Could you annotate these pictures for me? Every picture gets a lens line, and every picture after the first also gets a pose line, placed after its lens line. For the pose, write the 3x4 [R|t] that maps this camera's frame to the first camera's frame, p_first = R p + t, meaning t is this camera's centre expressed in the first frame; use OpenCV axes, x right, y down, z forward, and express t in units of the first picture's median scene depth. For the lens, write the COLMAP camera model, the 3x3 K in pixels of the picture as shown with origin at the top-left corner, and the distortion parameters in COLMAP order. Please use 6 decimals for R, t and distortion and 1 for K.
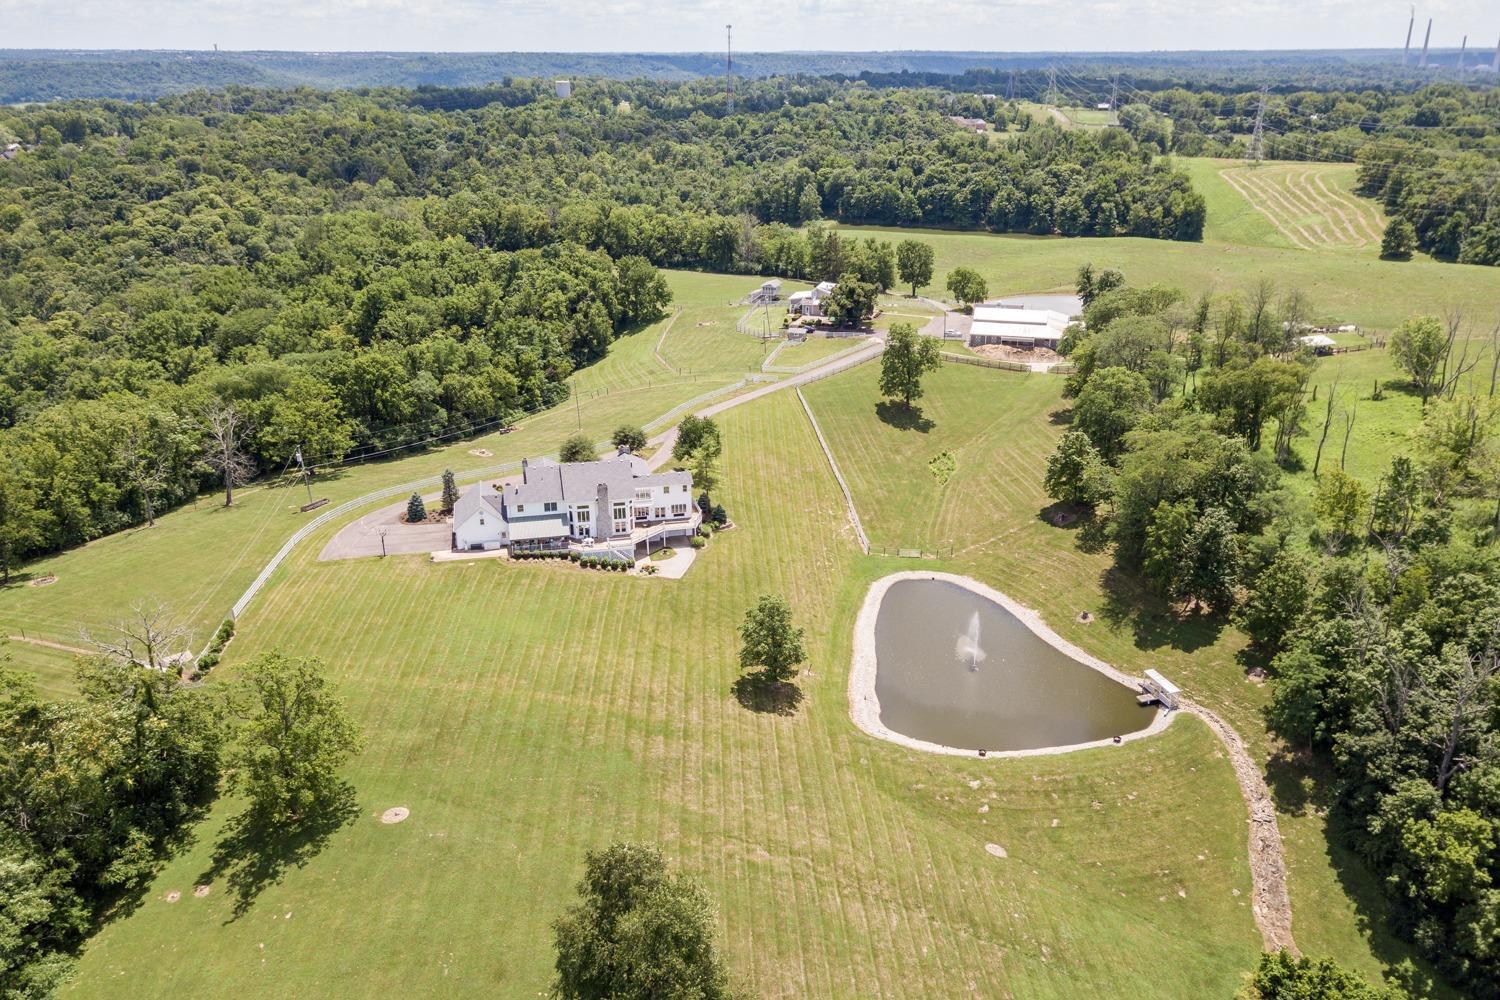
lens RADIAL K [[1153.4, 0, 750.0], [0, 1153.4, 500.0], [0, 0, 1]] dist [0.012868, 0.002266]
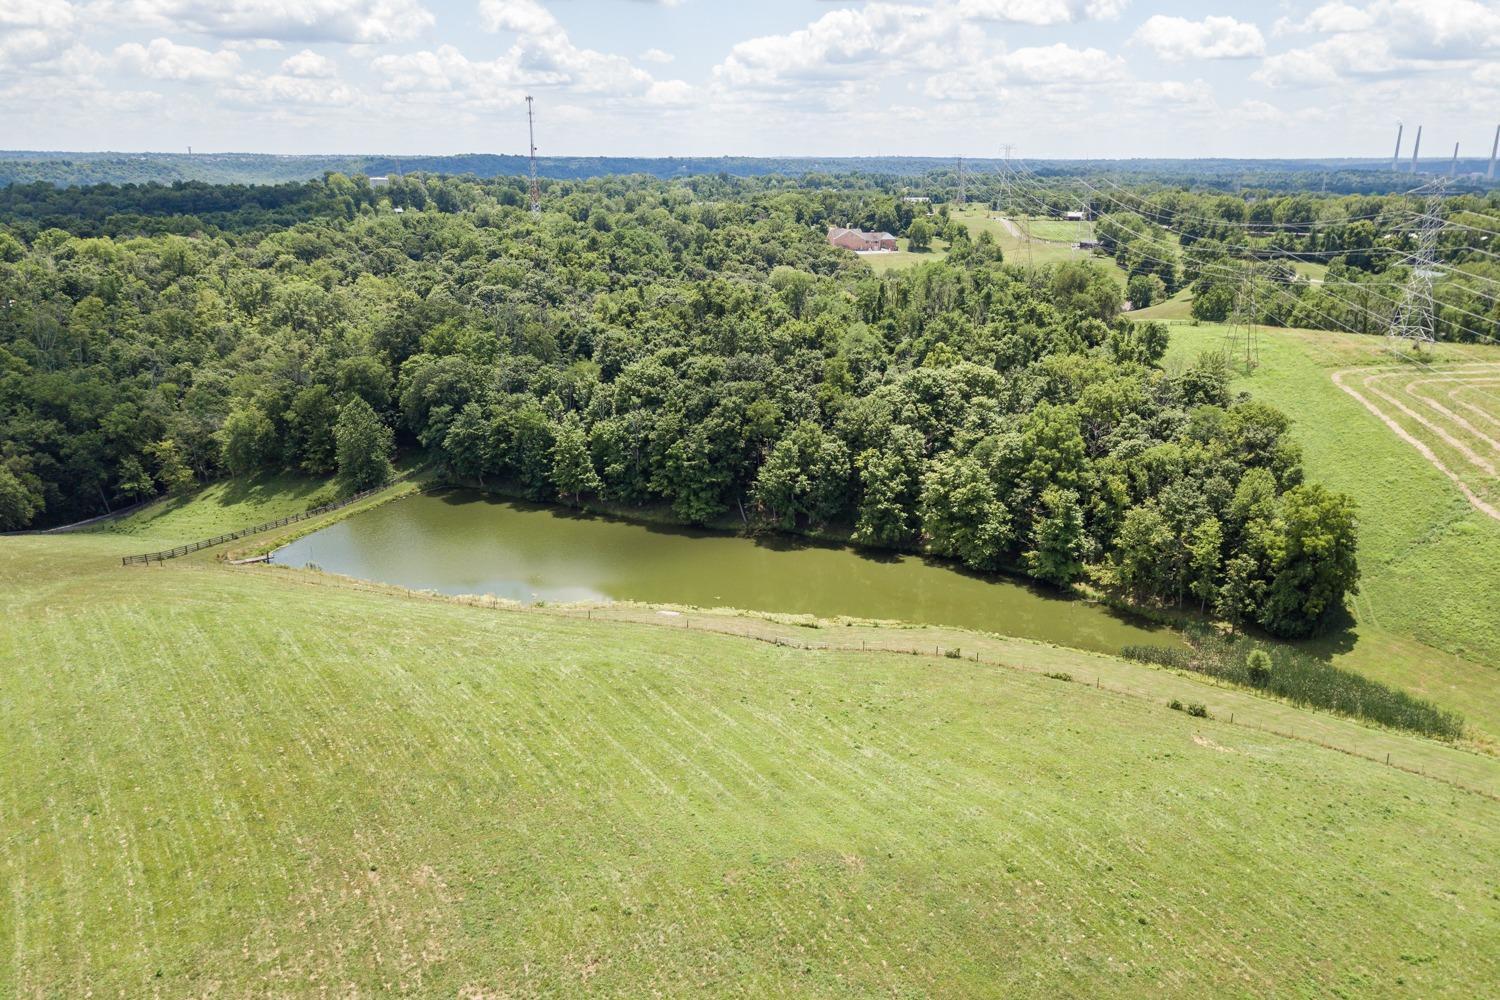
lens RADIAL K [[1153.4, 0, 750.0], [0, 1153.4, 500.0], [0, 0, 1]] dist [0.012868, 0.002266]
pose [[0.999964, 0.003112, 0.007866, 0.200897], [-0.002459, 0.996656, -0.081680, -0.213351], [-0.008094, 0.081657, 0.996628, 0.614632]]
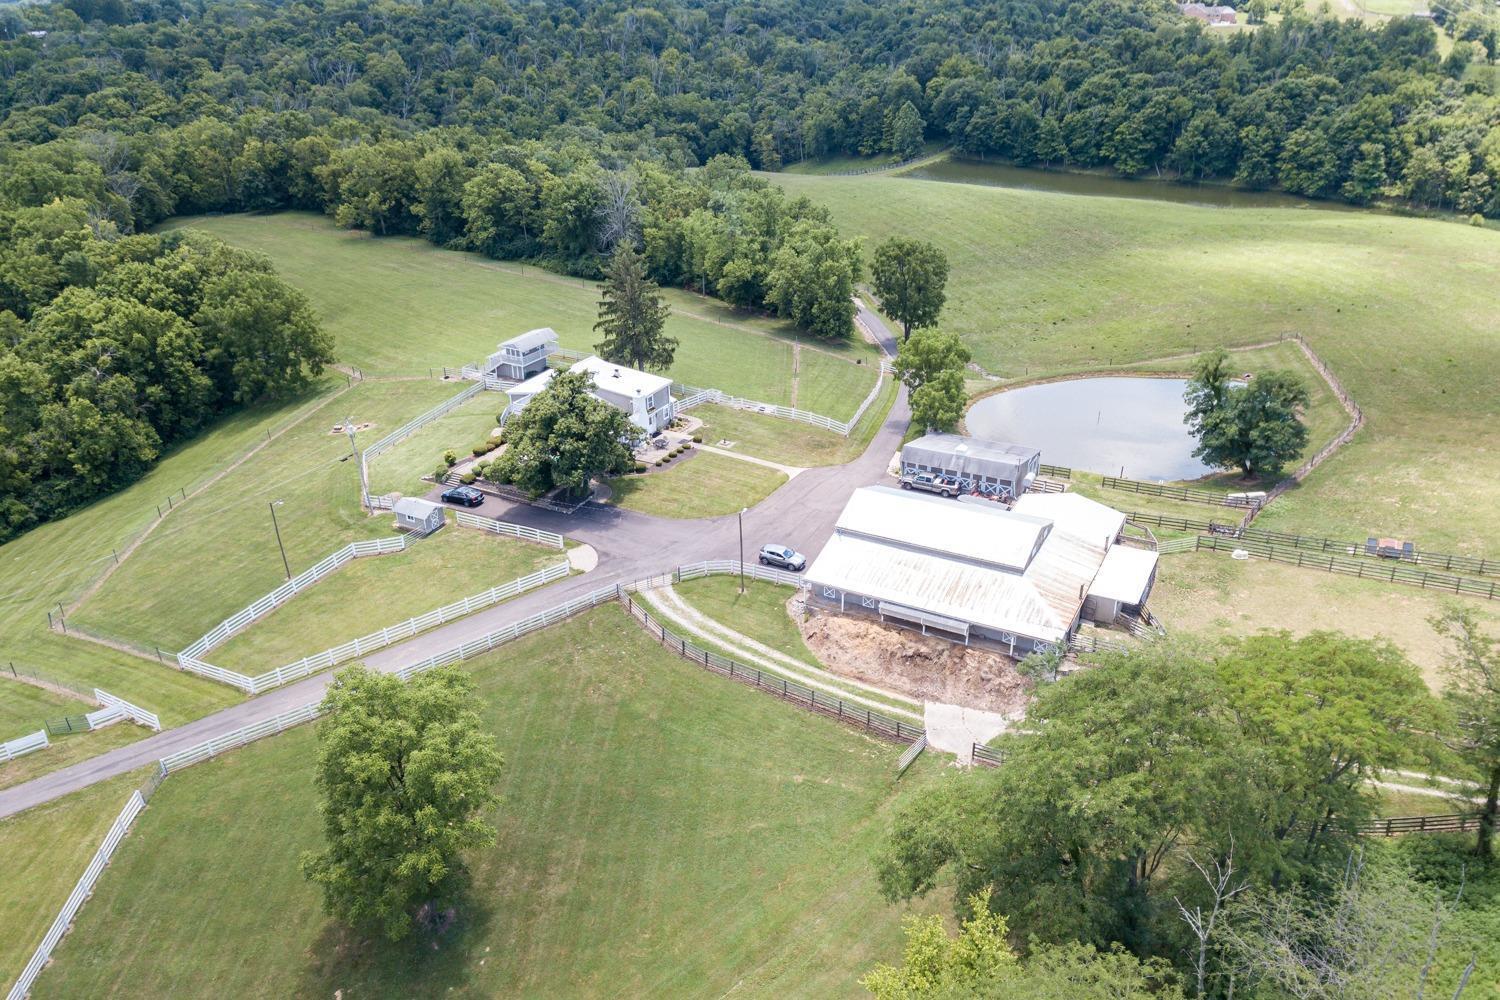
lens RADIAL K [[1141.2, 0, 750.0], [0, 1141.2, 500.0], [0, 0, 1]] dist [0.068658, -0.067415]
pose [[0.977722, 0.087063, -0.190995, 0.116039], [-0.071202, 0.993537, 0.088403, -0.096374], [0.197458, -0.072835, 0.977602, 0.309109]]
